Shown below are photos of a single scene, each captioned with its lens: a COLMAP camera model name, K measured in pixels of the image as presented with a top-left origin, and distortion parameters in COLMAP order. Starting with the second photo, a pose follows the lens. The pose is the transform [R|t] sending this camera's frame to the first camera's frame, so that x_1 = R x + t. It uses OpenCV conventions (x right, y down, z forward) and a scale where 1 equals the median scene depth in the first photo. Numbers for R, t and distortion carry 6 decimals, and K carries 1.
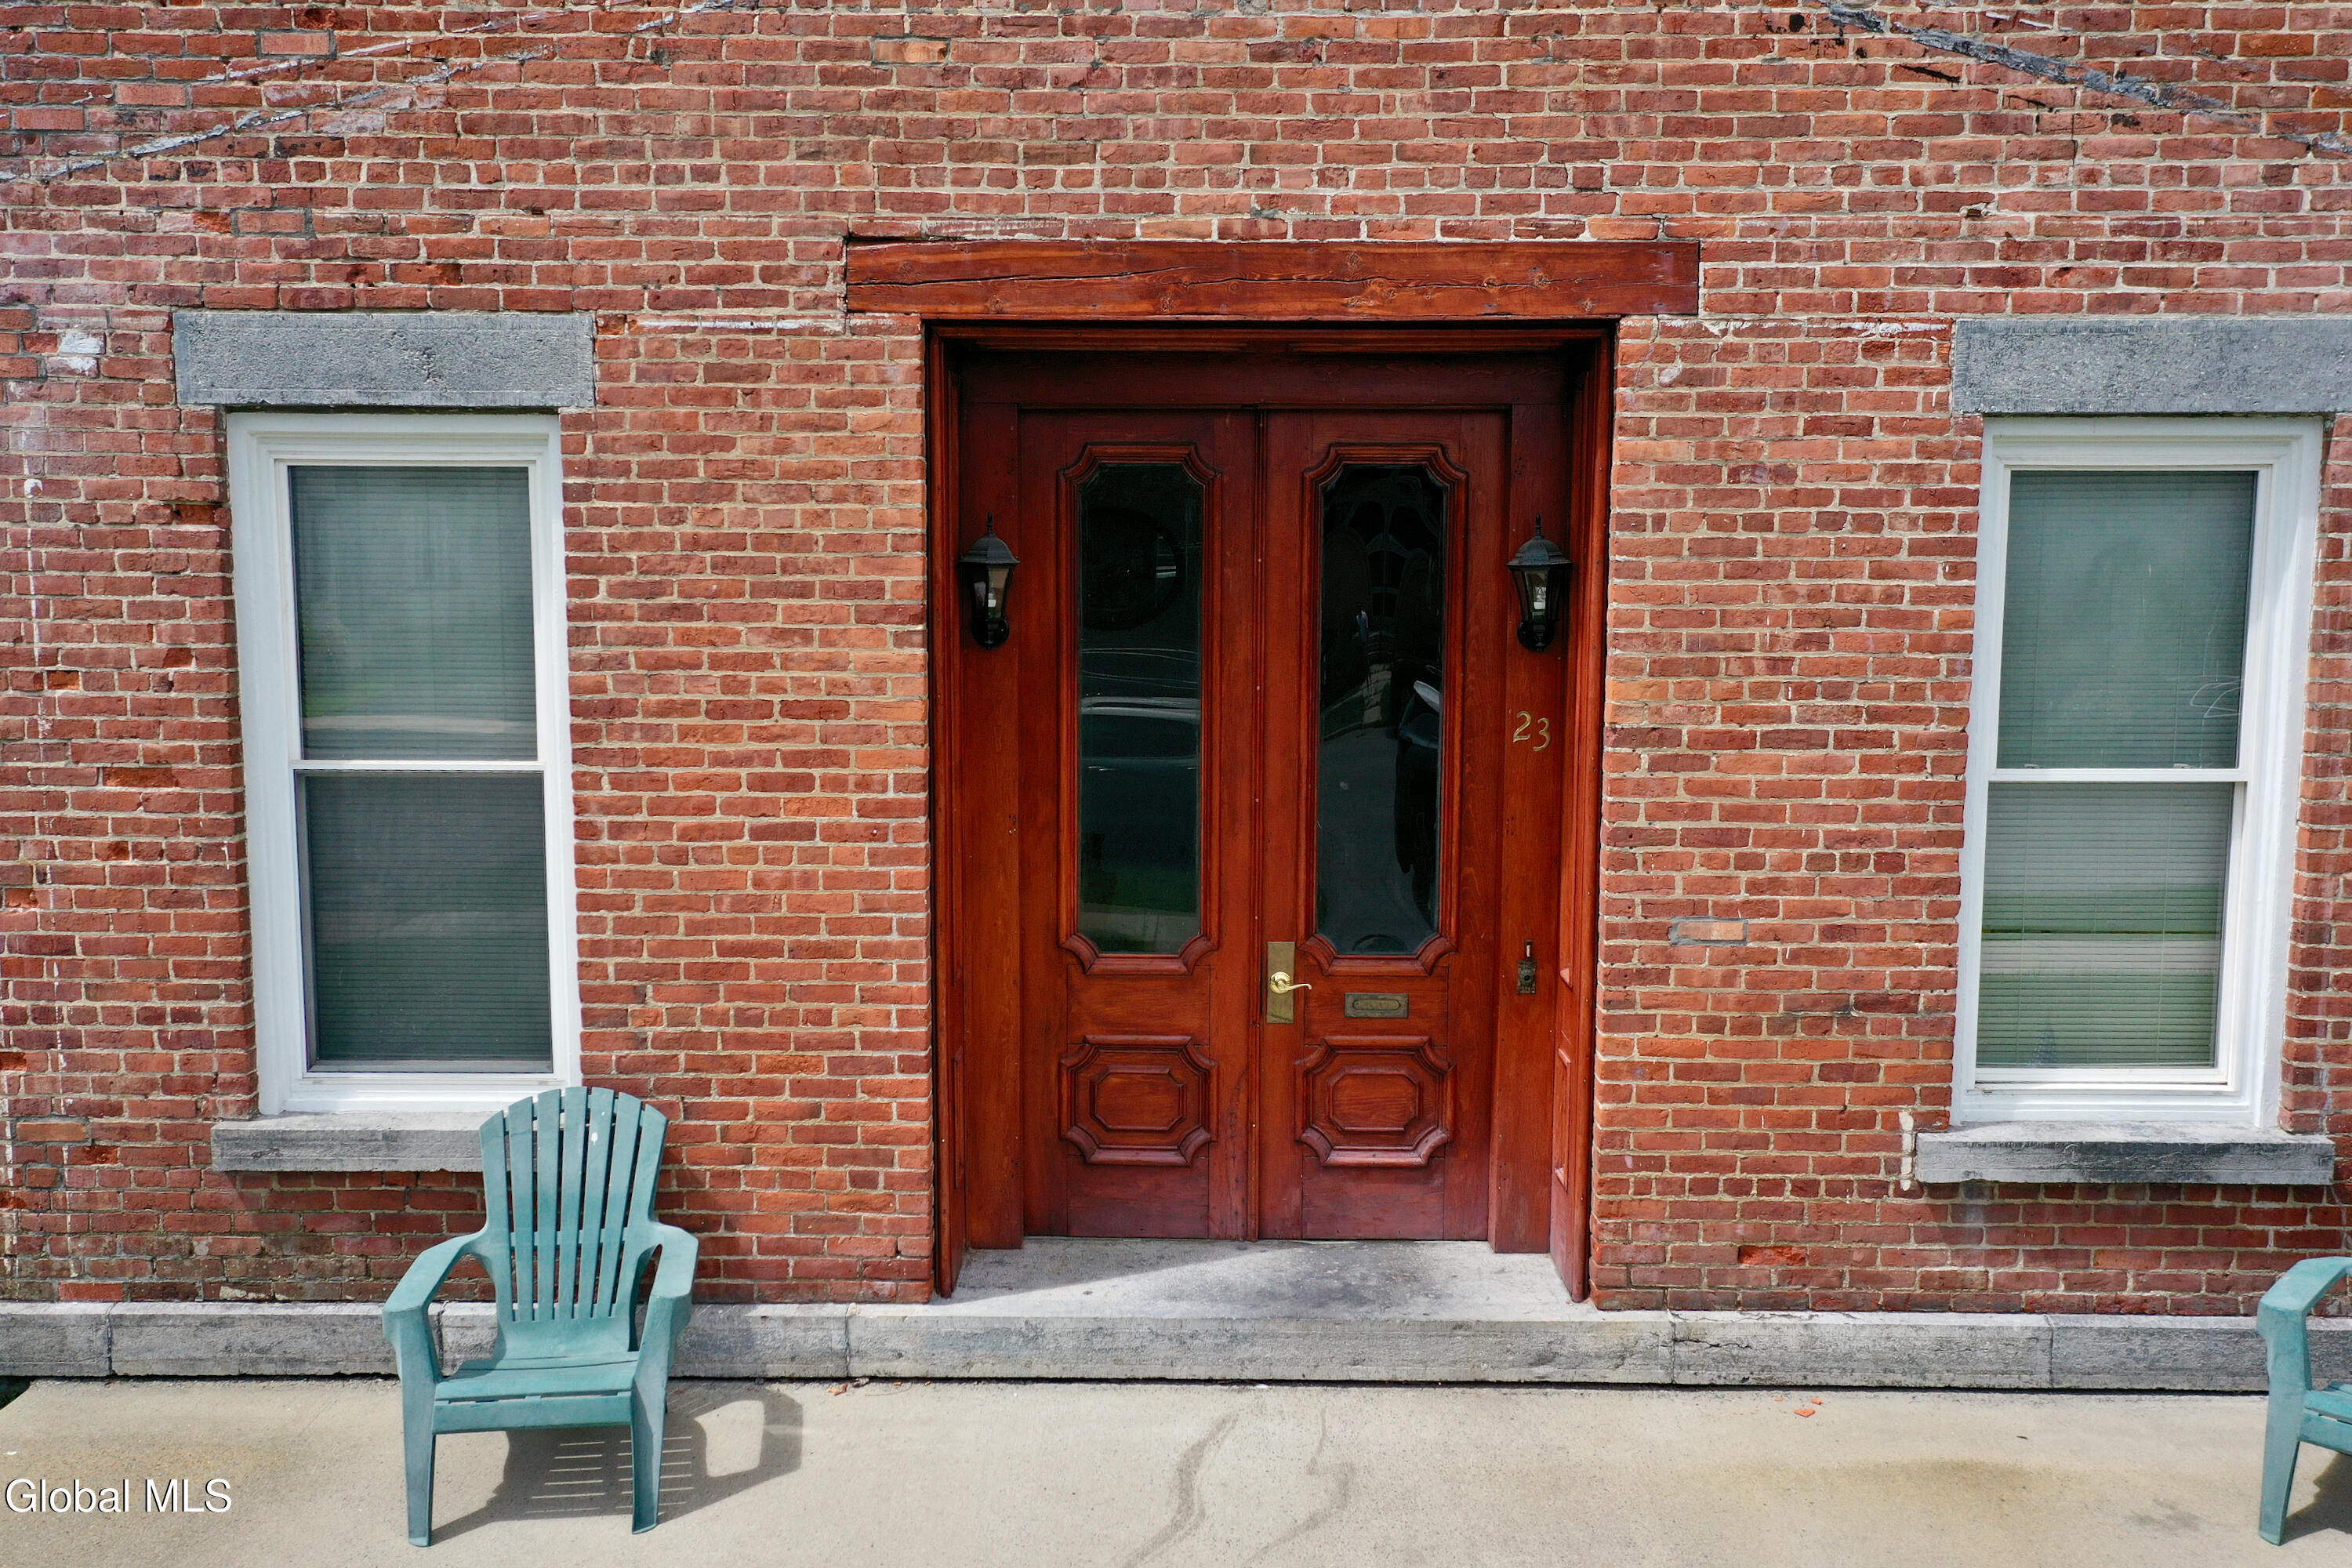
lens RADIAL K [[2031.3, 0, 1176.0], [0, 2031.3, 784.0], [0, 0, 1]] dist [0.014147, 0.005179]
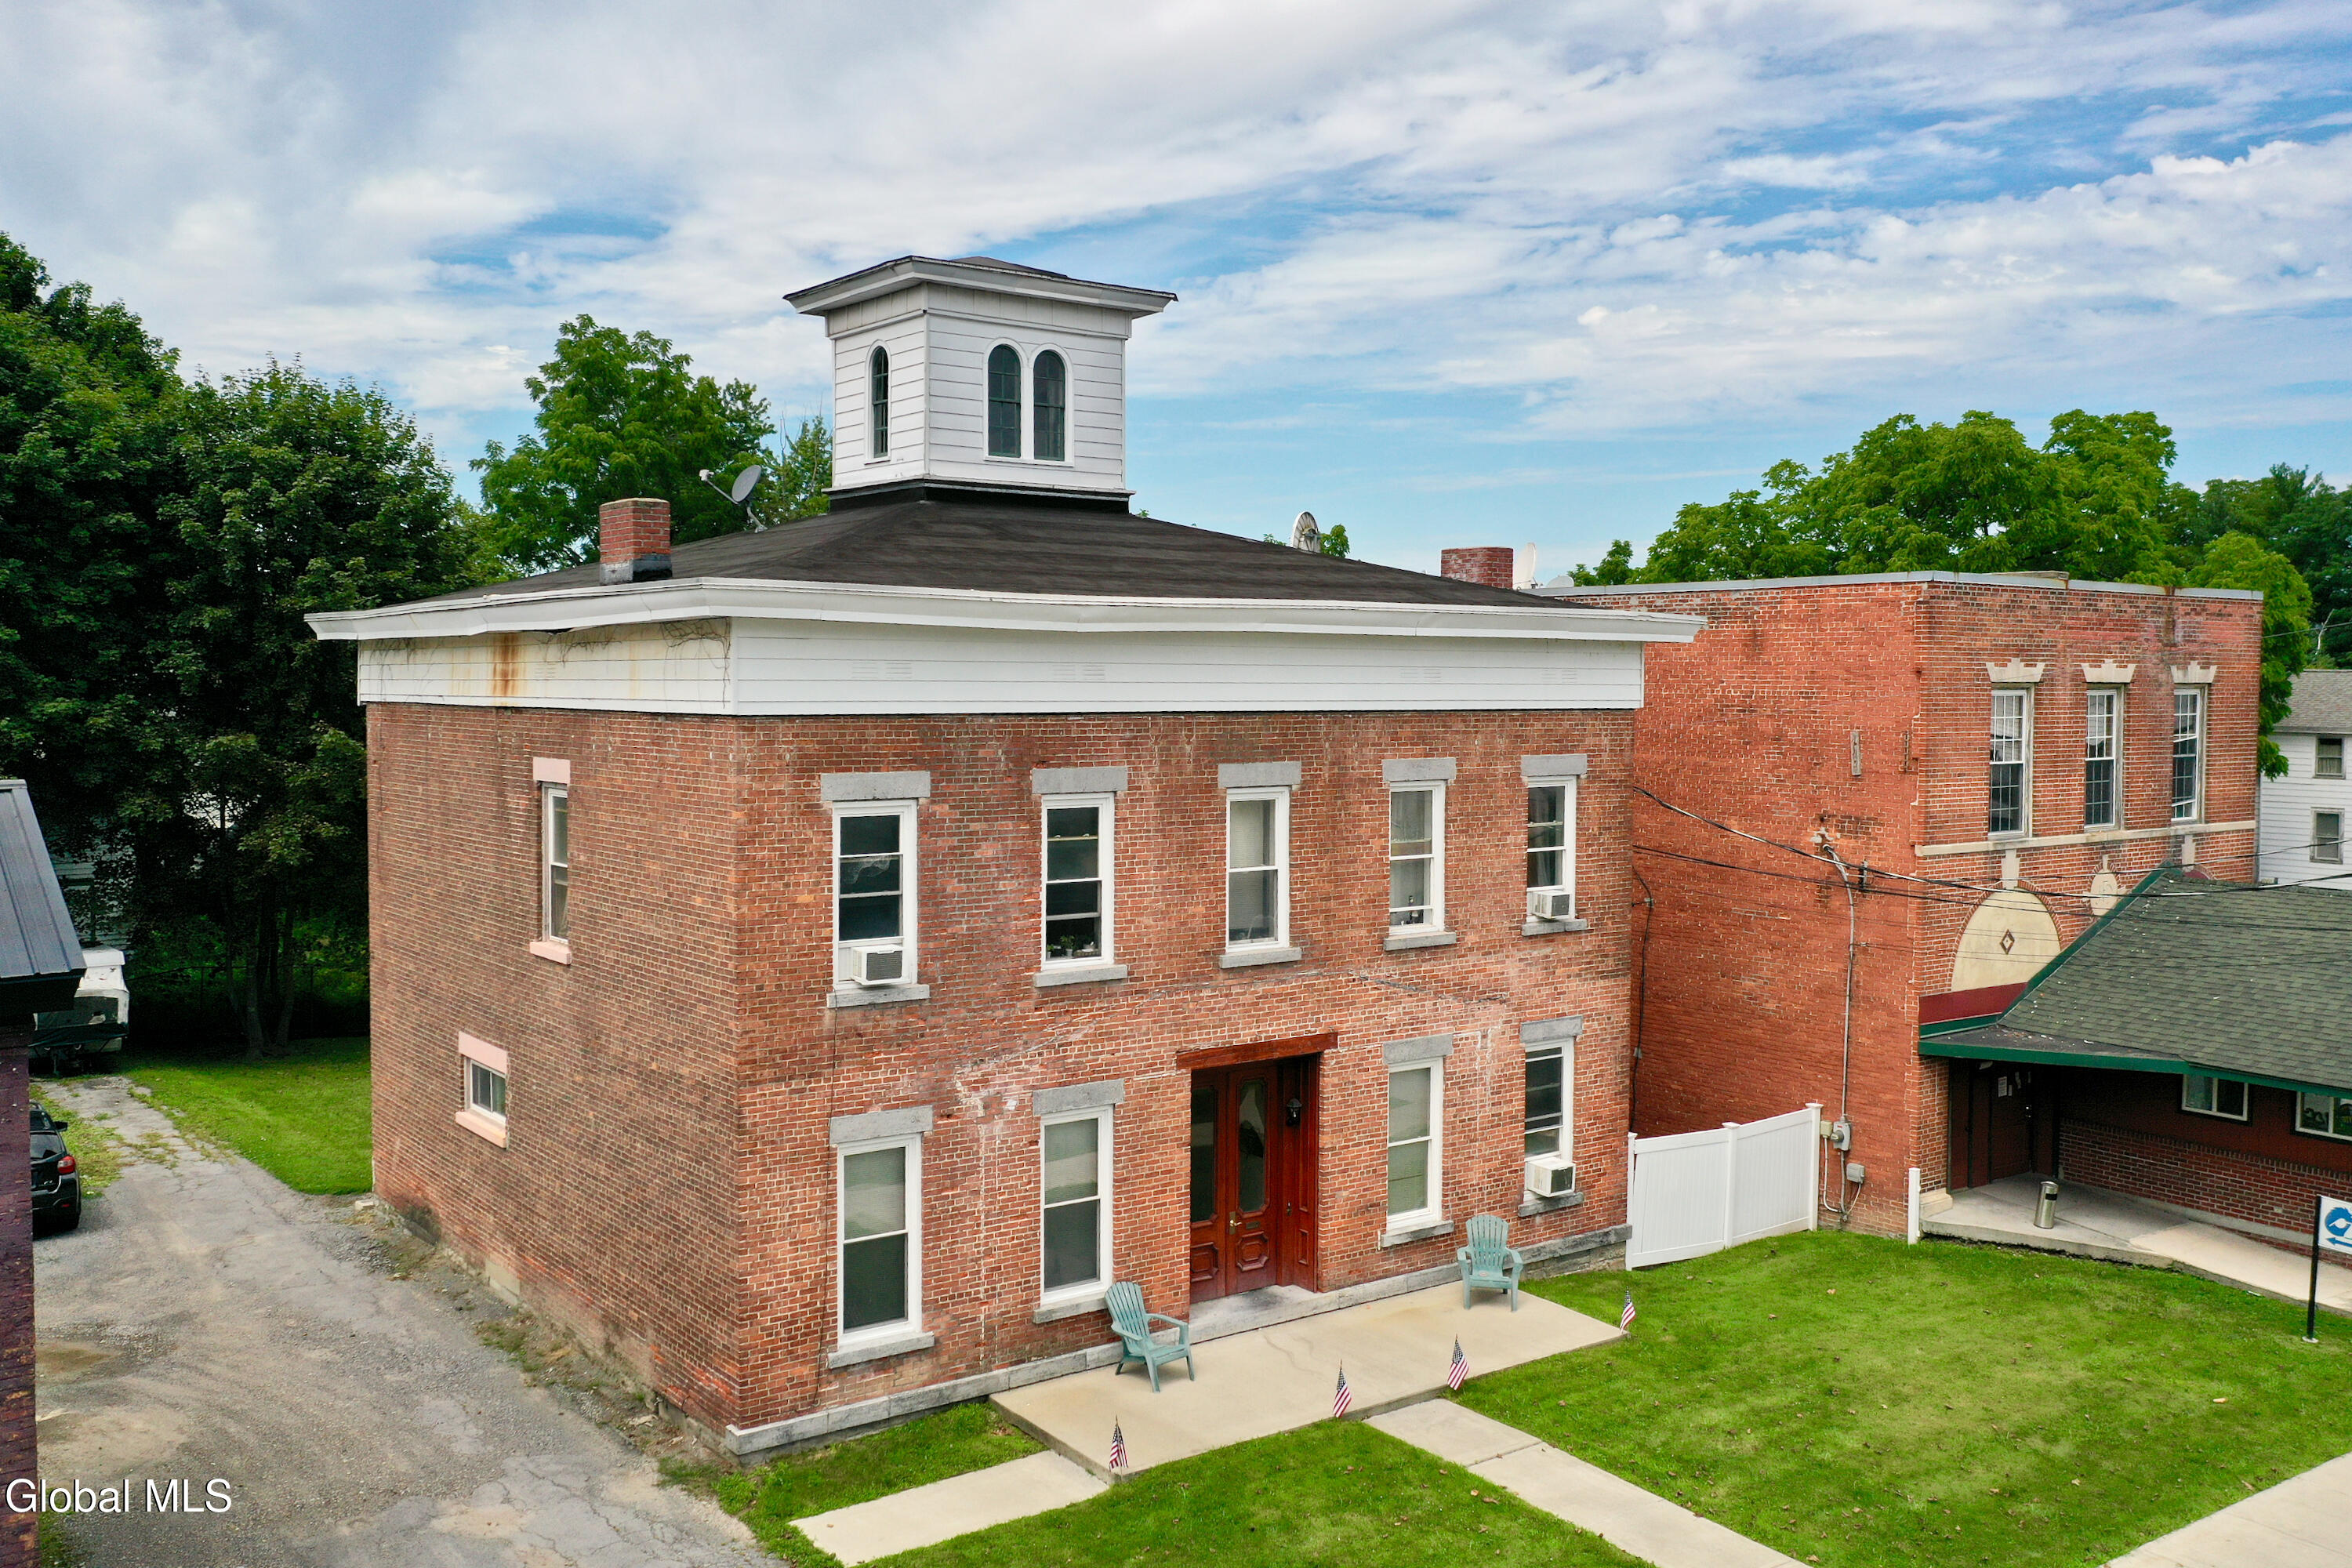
lens RADIAL K [[2044.5, 0, 1176.0], [0, 2044.5, 784.0], [0, 0, 1]] dist [0.013869, 0.008109]
pose [[0.791572, -0.030617, 0.610308, -2.478271], [0.068386, 0.996909, -0.038686, -0.610812], [-0.607237, 0.072360, 0.791219, -2.103320]]
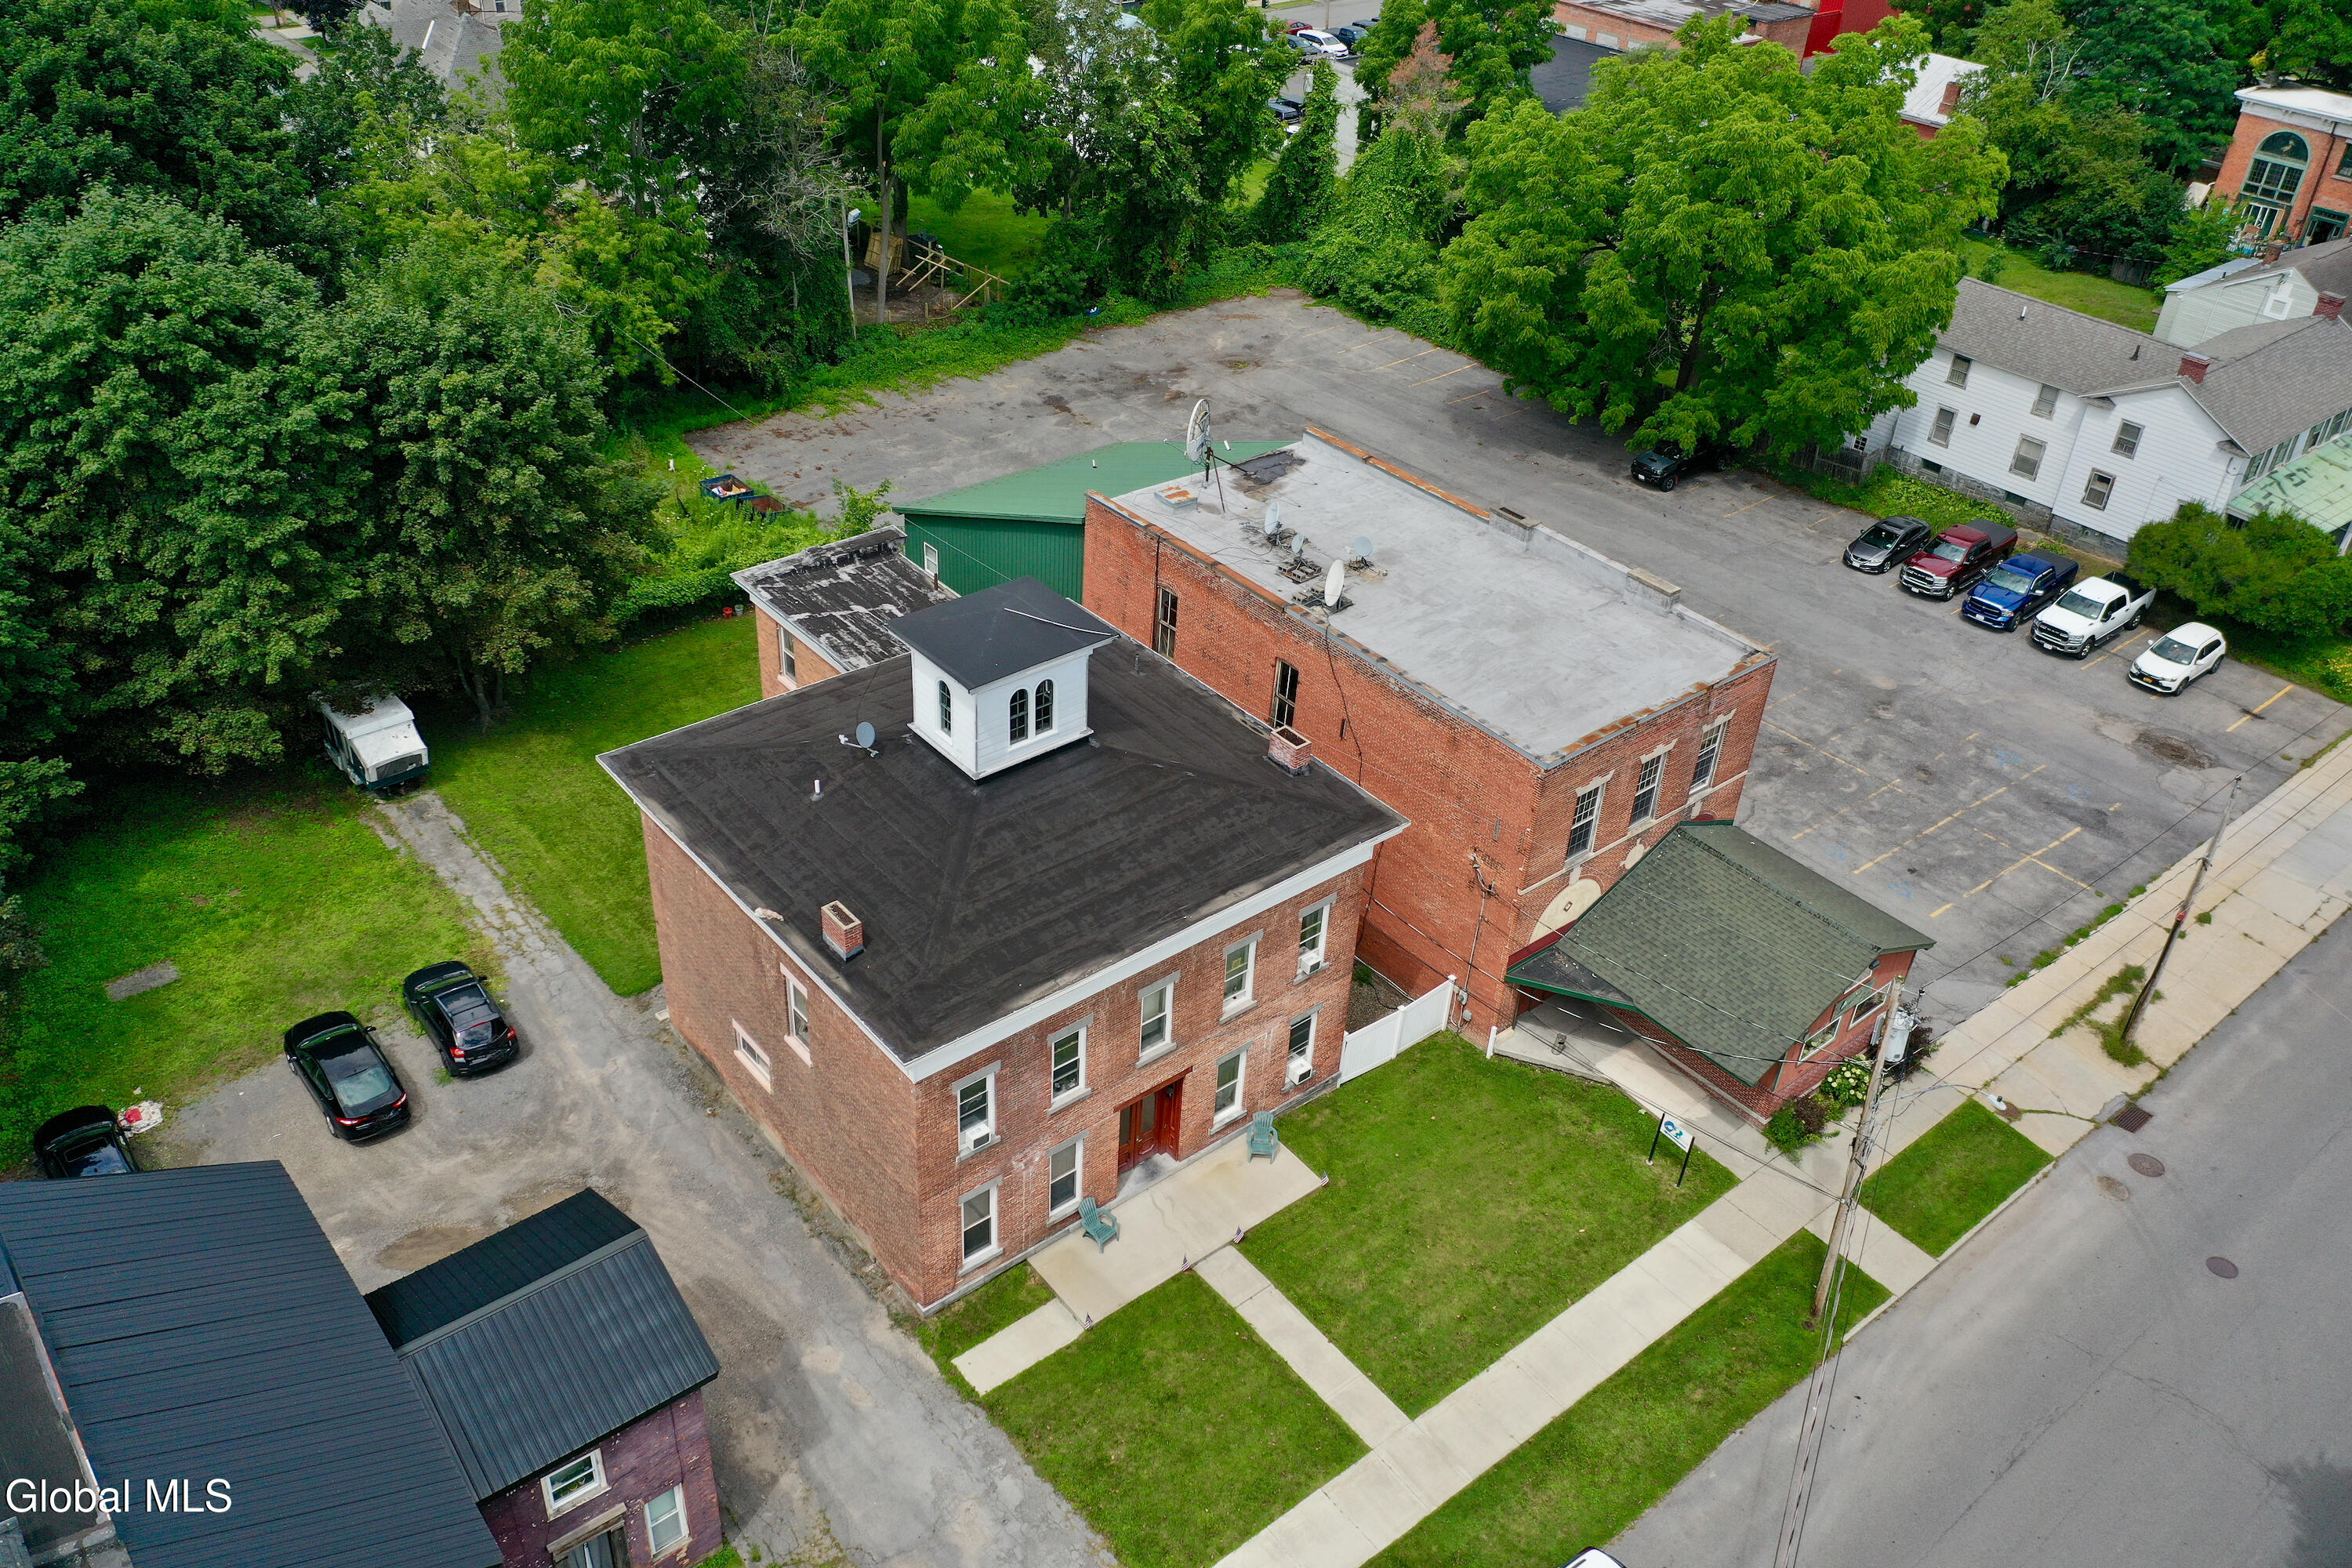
lens RADIAL K [[1864.4, 0, 1174.4], [0, 1864.4, 779.8], [0, 0, 1]] dist [0.014738, 0.001437]
pose [[0.762896, -0.334103, 0.553502, -3.543779], [0.029607, 0.873280, 0.486319, -4.861949], [-0.645843, -0.354624, 0.676113, -3.614134]]
